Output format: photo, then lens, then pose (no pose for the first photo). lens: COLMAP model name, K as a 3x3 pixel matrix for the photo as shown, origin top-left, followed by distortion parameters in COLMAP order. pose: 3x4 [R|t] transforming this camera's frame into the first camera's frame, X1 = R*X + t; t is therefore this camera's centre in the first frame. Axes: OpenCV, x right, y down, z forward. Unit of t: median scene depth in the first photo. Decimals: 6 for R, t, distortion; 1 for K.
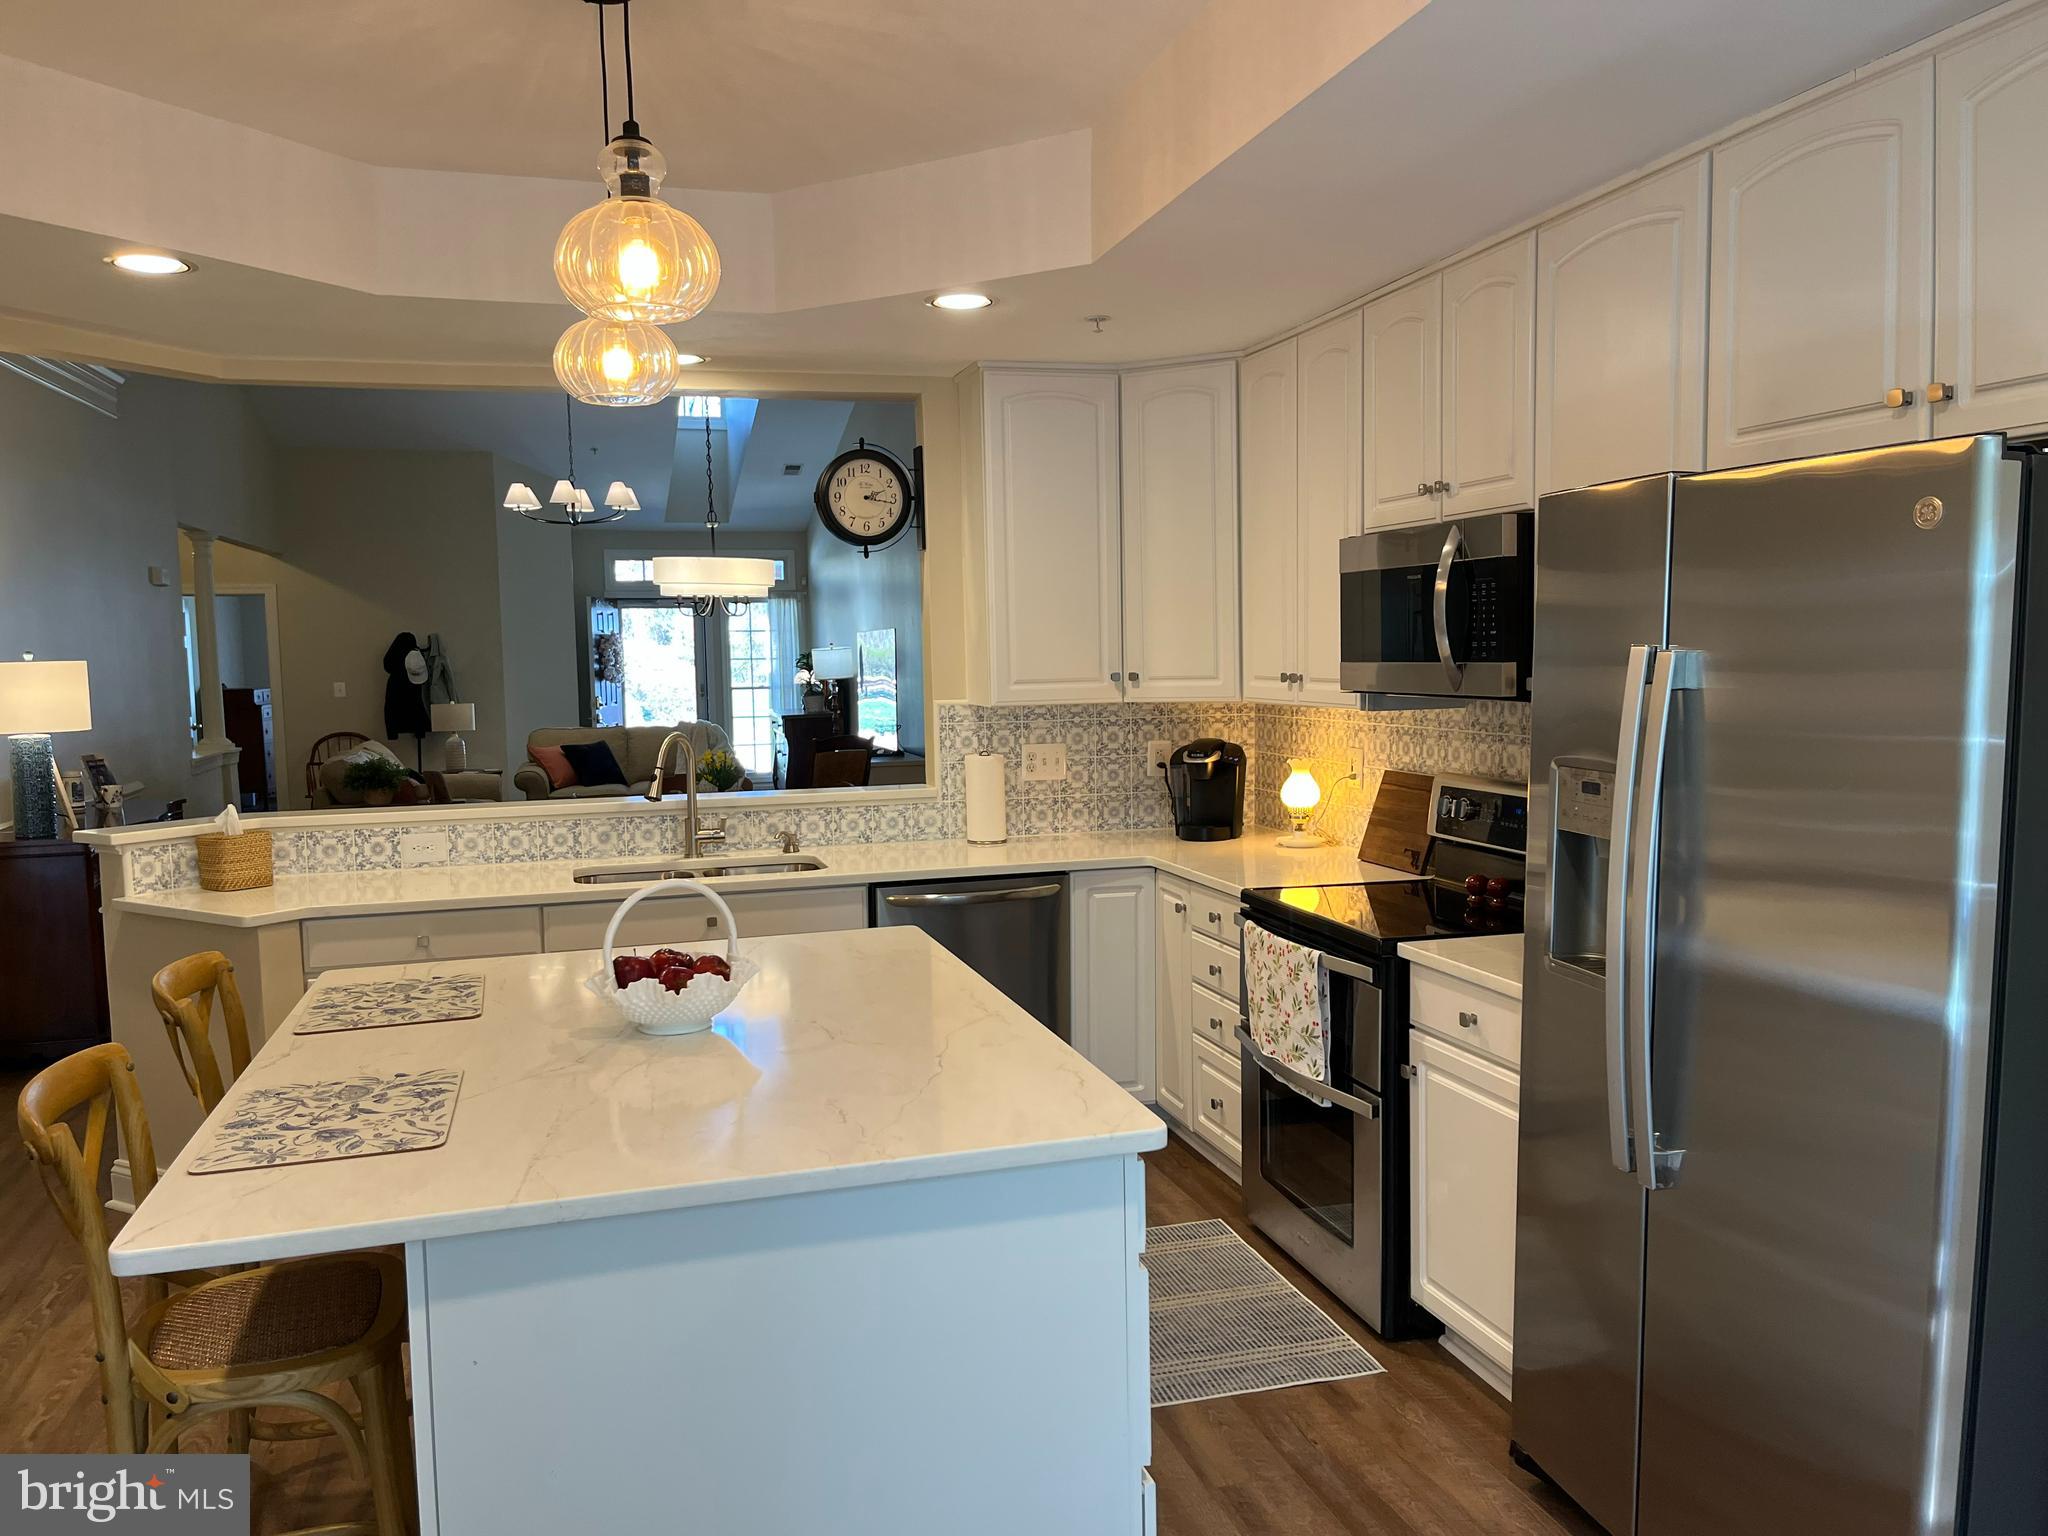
lens RADIAL K [[1540.0, 0, 1032.0], [0, 1540.0, 795.2], [0, 0, 1]] dist [0.059587, -0.104947]
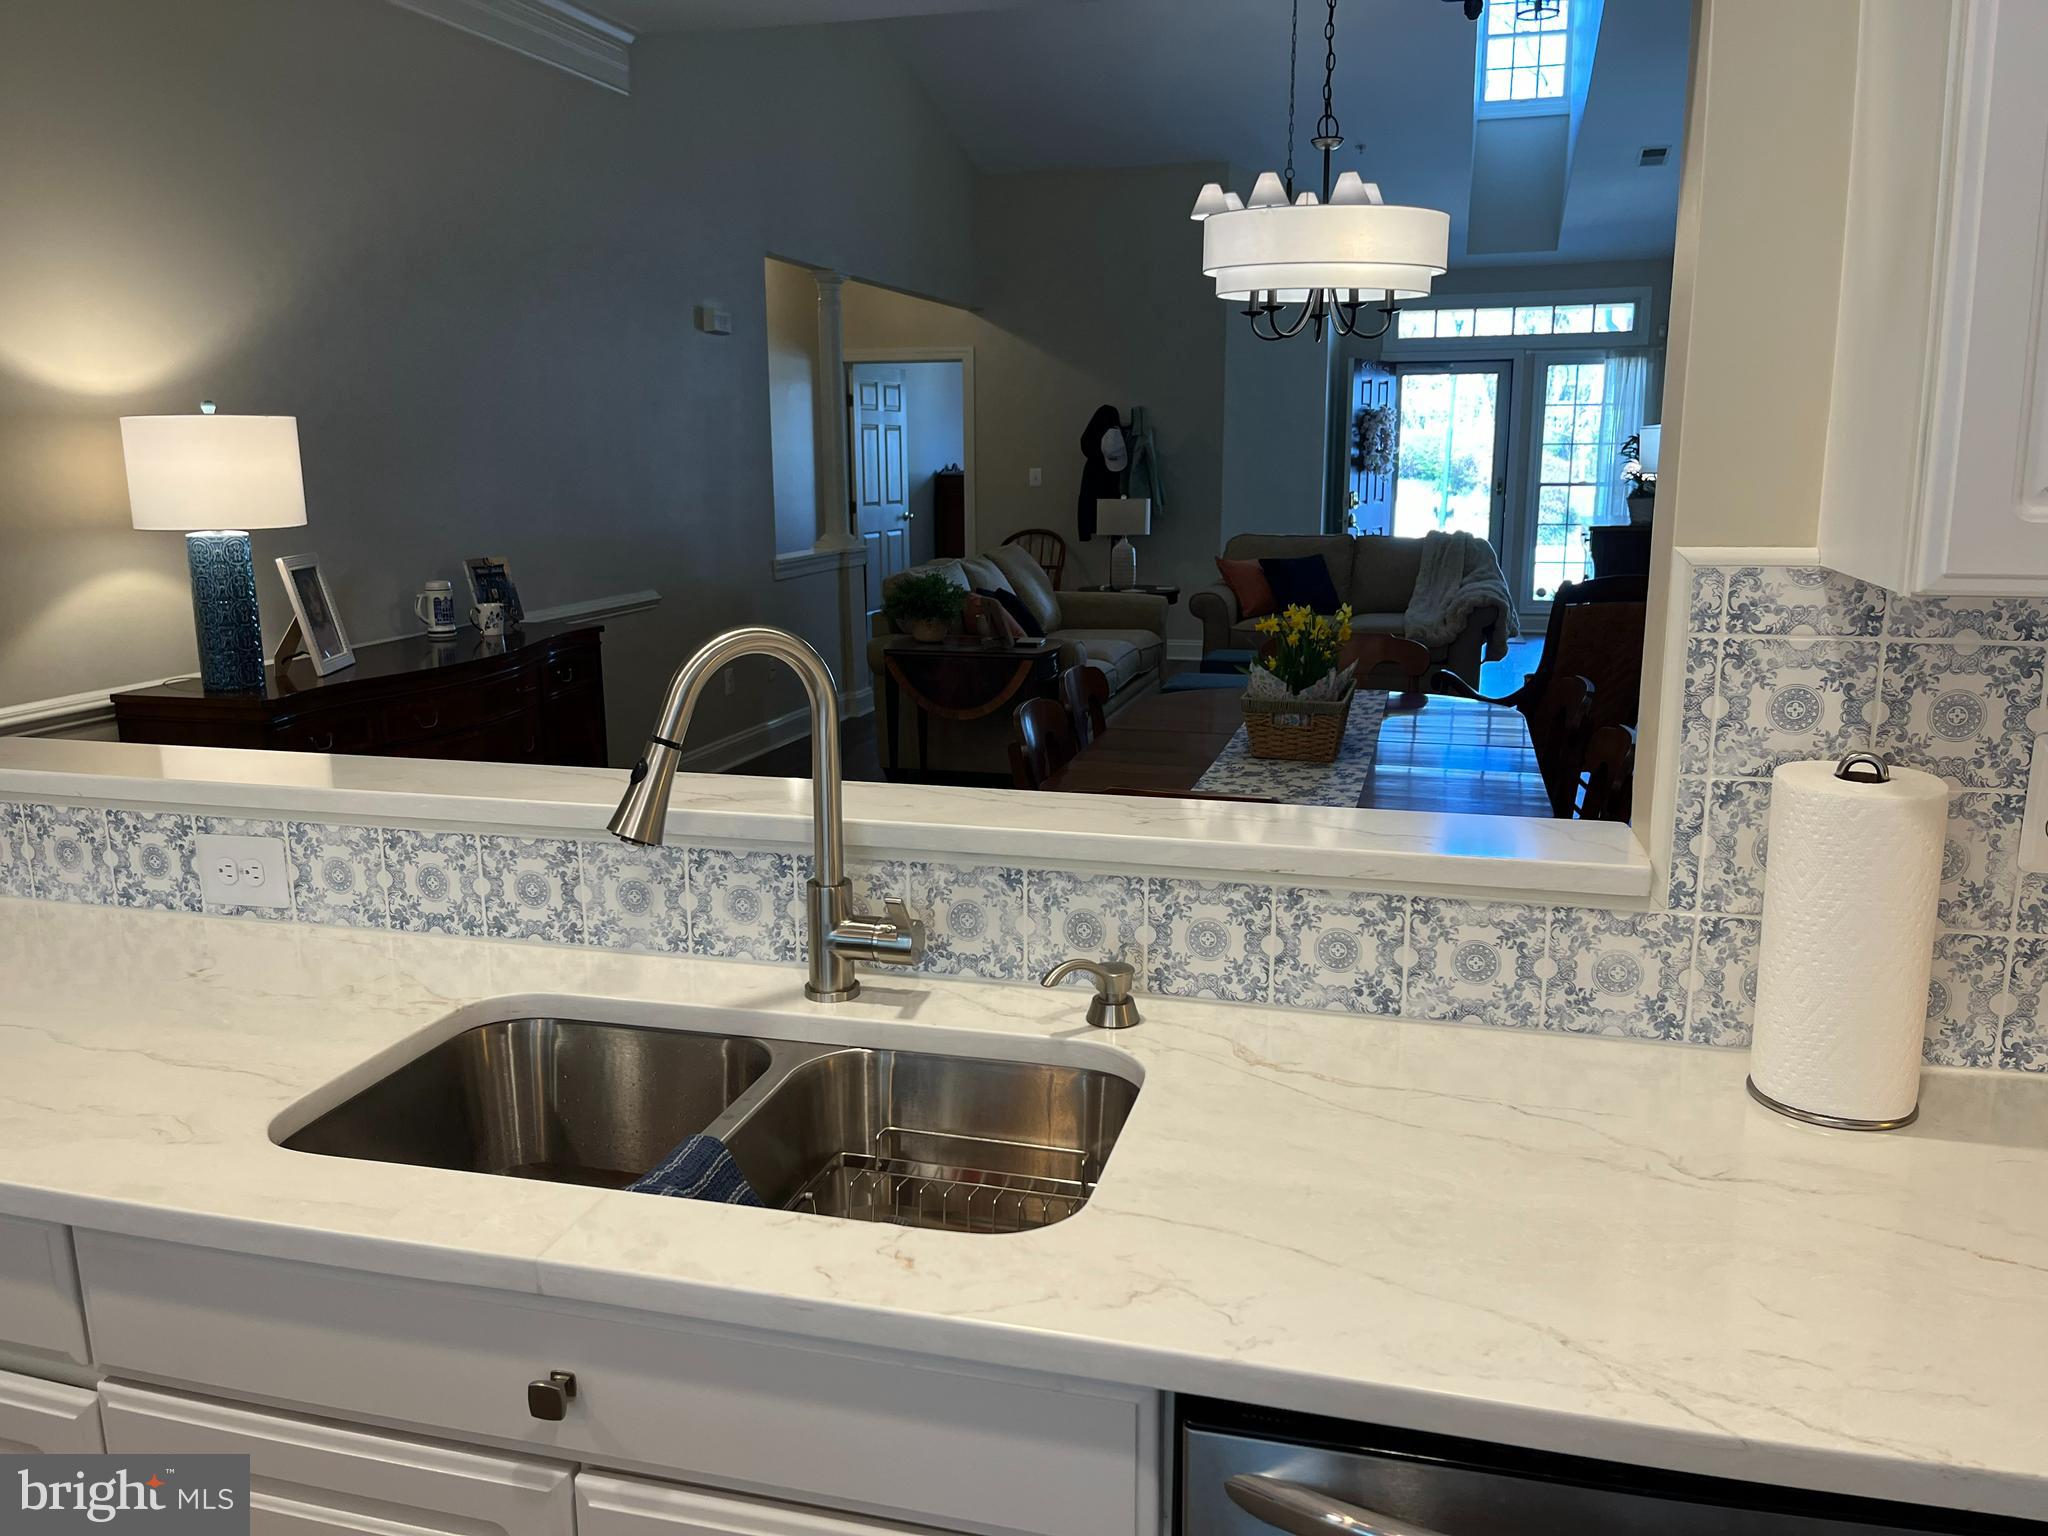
lens RADIAL K [[1552.2, 0, 1012.8], [0, 1552.2, 771.2], [0, 0, 1]] dist [0.069537, -0.103078]
pose [[0.847274, 0.118952, -0.517665, -0.016059], [-0.058936, 0.989637, 0.130943, -0.054293], [0.527876, -0.080435, 0.845504, 0.735459]]
